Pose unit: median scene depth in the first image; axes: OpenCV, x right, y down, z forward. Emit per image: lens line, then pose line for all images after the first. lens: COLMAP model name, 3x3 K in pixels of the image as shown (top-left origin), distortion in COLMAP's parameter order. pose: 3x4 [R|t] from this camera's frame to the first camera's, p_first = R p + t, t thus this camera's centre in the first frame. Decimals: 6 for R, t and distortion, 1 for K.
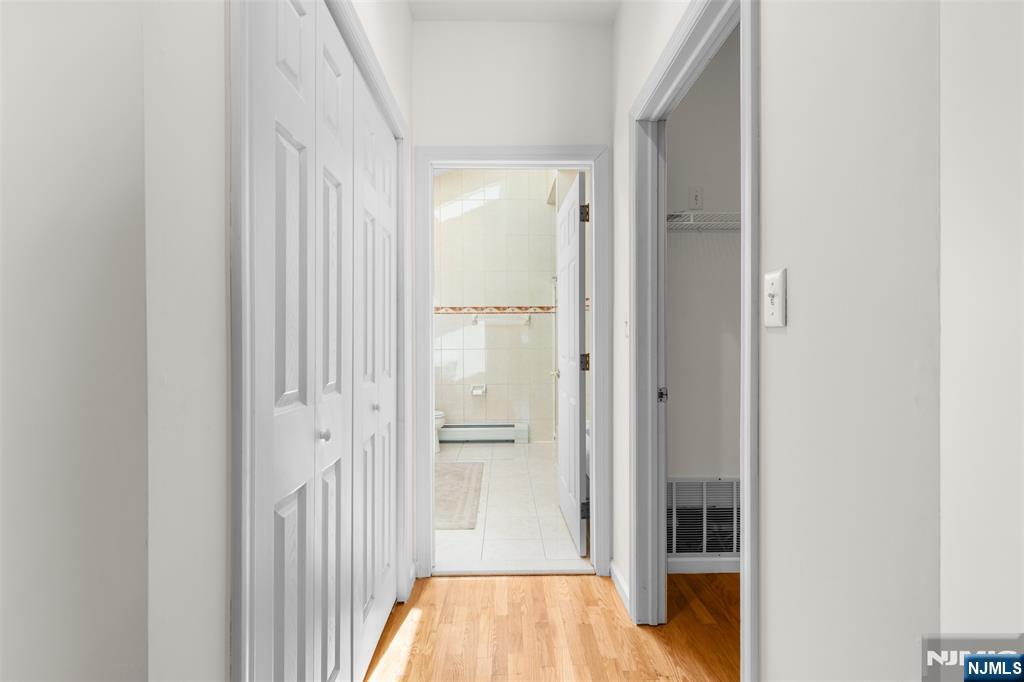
lens RADIAL K [[458.6, 0, 511.3], [0, 458.6, 334.7], [0, 0, 1]] dist [0.006708, -0.000788]
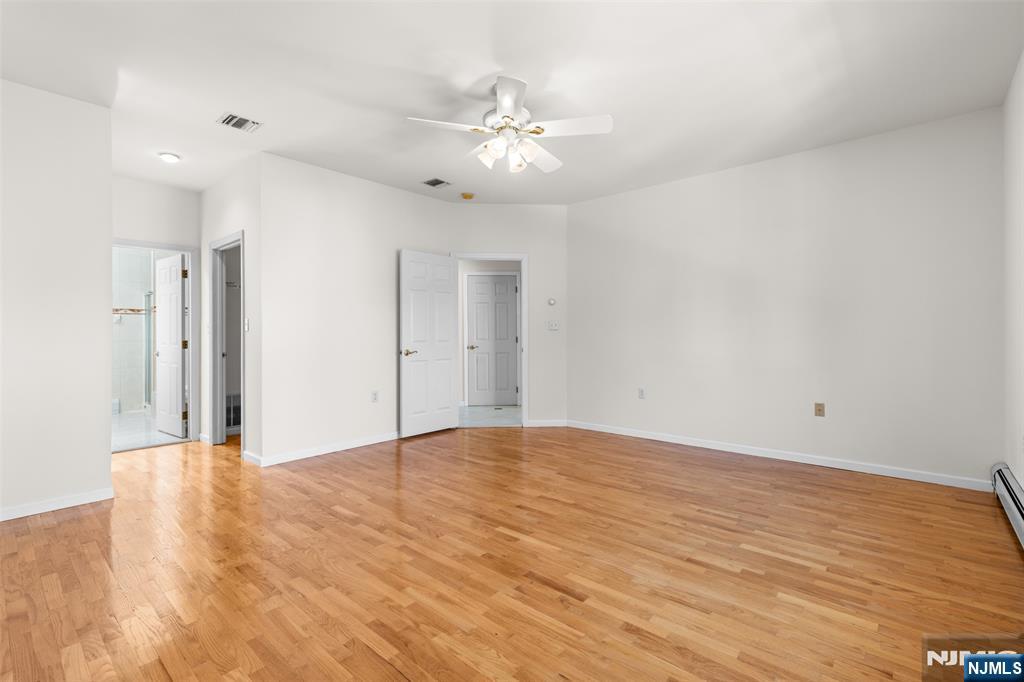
lens RADIAL K [[458.6, 0, 511.3], [0, 458.6, 334.7], [0, 0, 1]] dist [0.006708, -0.000788]
pose [[0.671987, -0.003244, 0.740555, -0.410949], [-0.006159, 0.999931, 0.009969, -0.017060], [-0.740537, -0.011260, 0.671921, -1.581904]]
